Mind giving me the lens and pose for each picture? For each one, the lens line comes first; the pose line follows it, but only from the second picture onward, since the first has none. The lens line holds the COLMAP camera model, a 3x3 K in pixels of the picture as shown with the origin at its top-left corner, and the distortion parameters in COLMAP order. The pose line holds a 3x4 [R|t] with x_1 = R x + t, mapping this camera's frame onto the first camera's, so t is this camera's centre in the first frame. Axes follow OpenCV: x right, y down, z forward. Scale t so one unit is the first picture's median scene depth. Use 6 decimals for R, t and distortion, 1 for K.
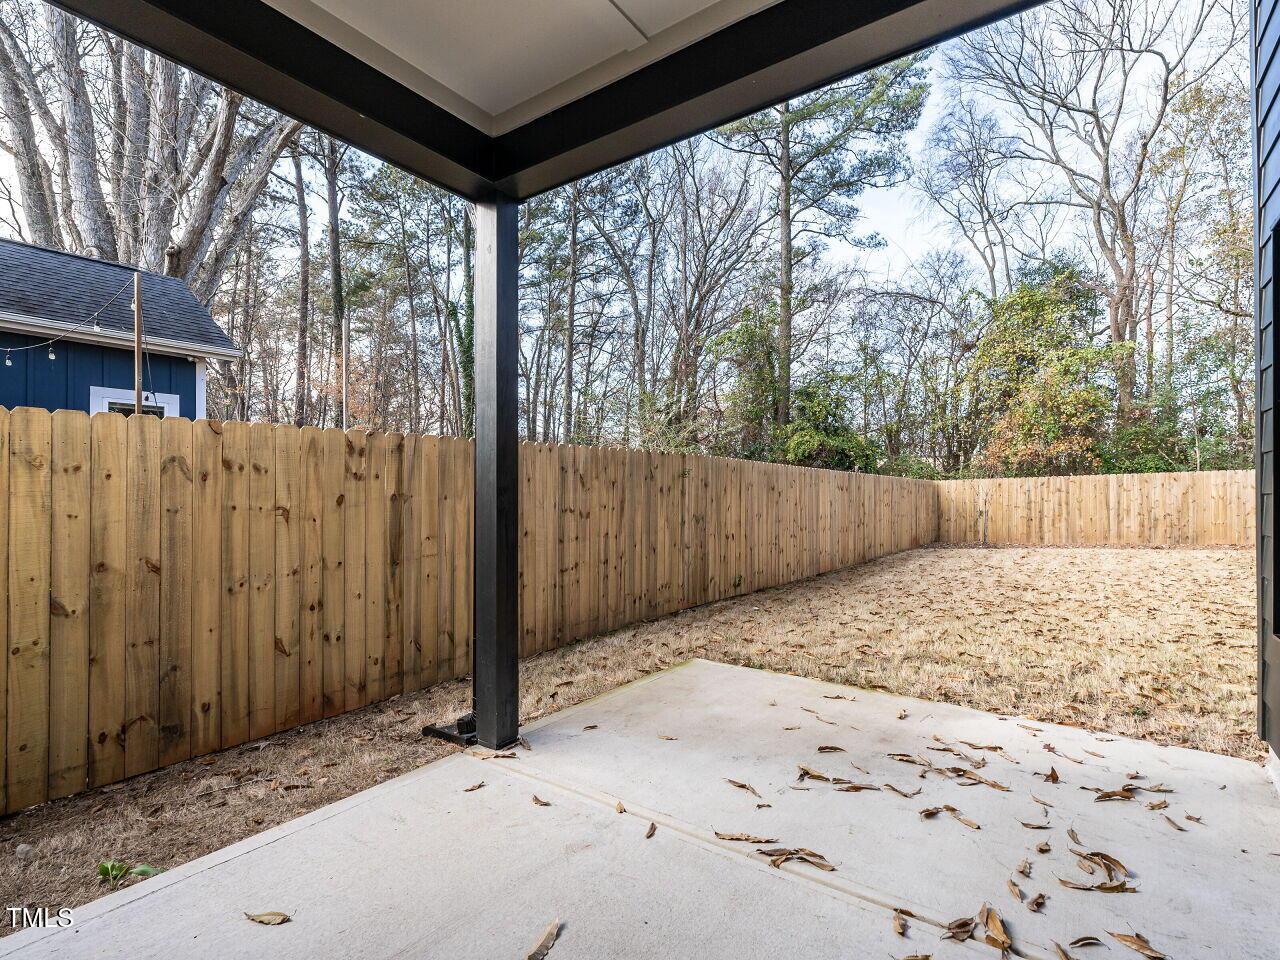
lens RADIAL K [[652.1, 0, 647.0], [0, 652.1, 485.6], [0, 0, 1]] dist [-0.001818, 0.000355]
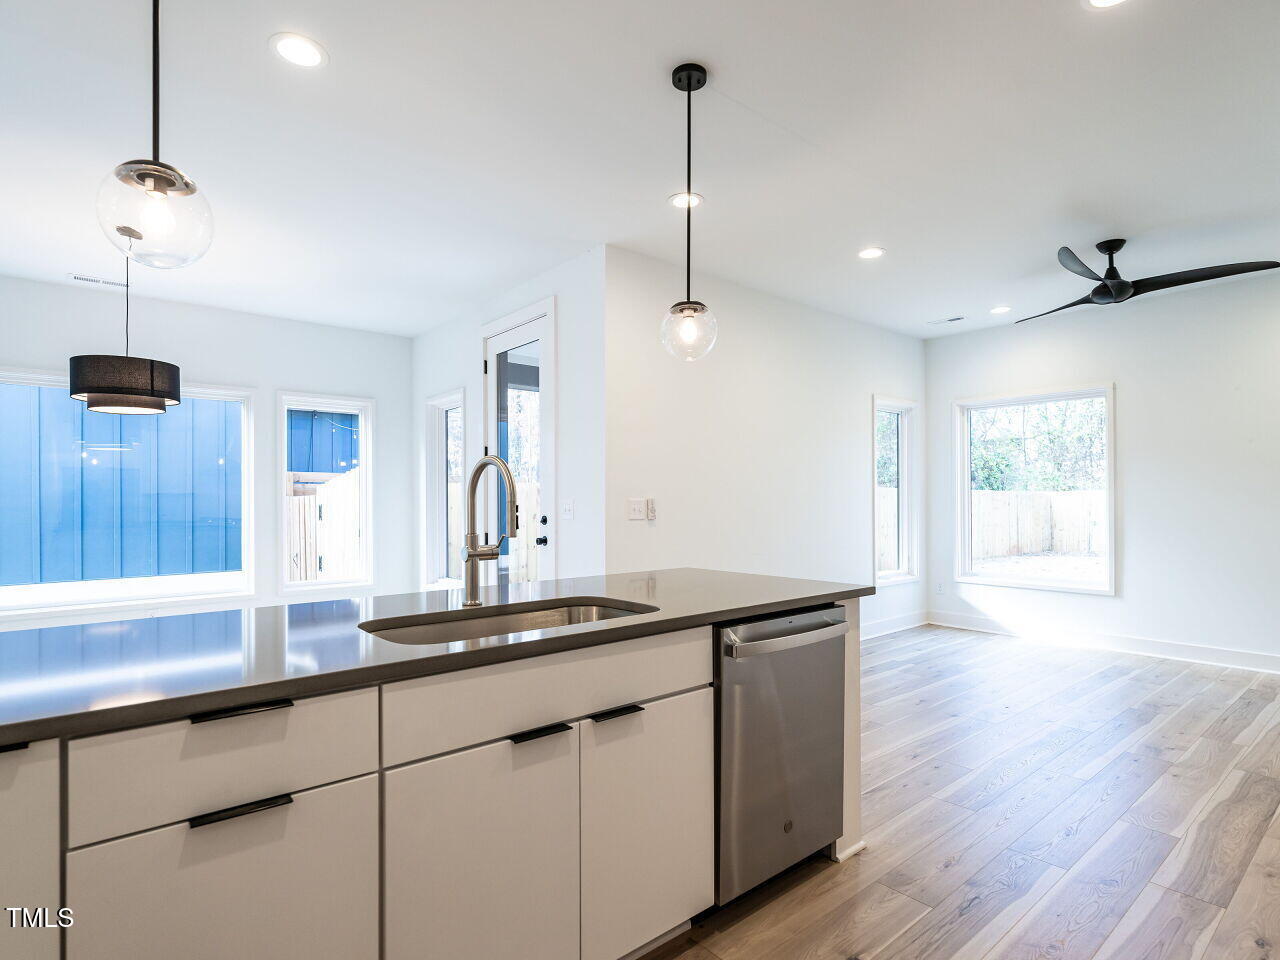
lens RADIAL K [[669.1, 0, 640.2], [0, 669.1, 493.5], [0, 0, 1]] dist [-0.004181, -0.000045]
pose [[0.962799, -0.004961, -0.270173, 0.109256], [0.006191, 0.999974, 0.003701, -0.014672], [0.270148, -0.005237, 0.962805, -0.244810]]
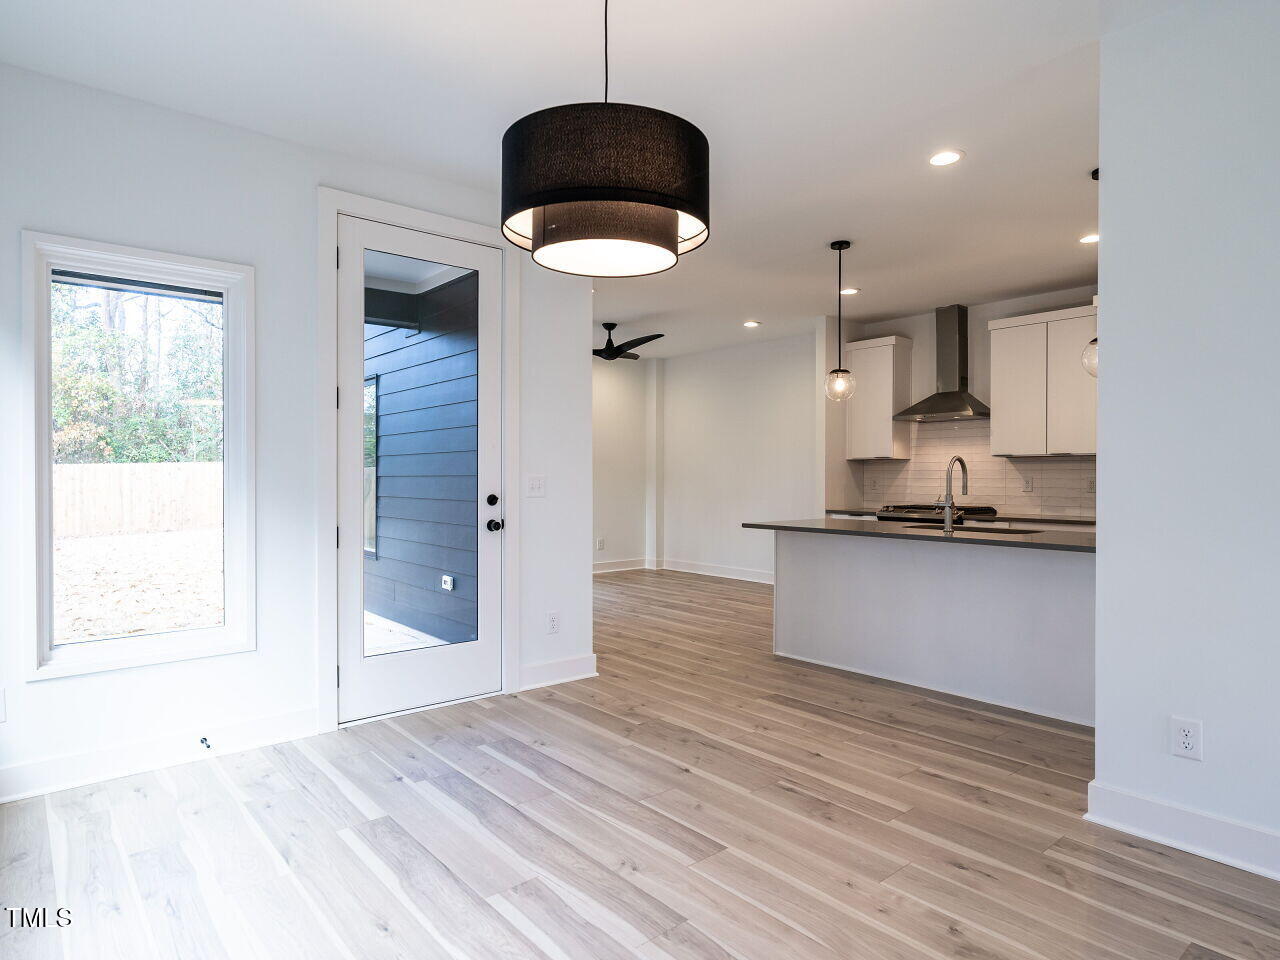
lens RADIAL K [[752.0, 0, 640.0], [0, 752.0, 480.0], [0, 0, 1]] dist [-0.001916, -0.001277]
pose [[0.269655, -0.002718, 0.962953, -0.217212], [-0.016096, 0.999844, 0.007329, -0.012827], [-0.962823, -0.017476, 0.269569, -0.110862]]
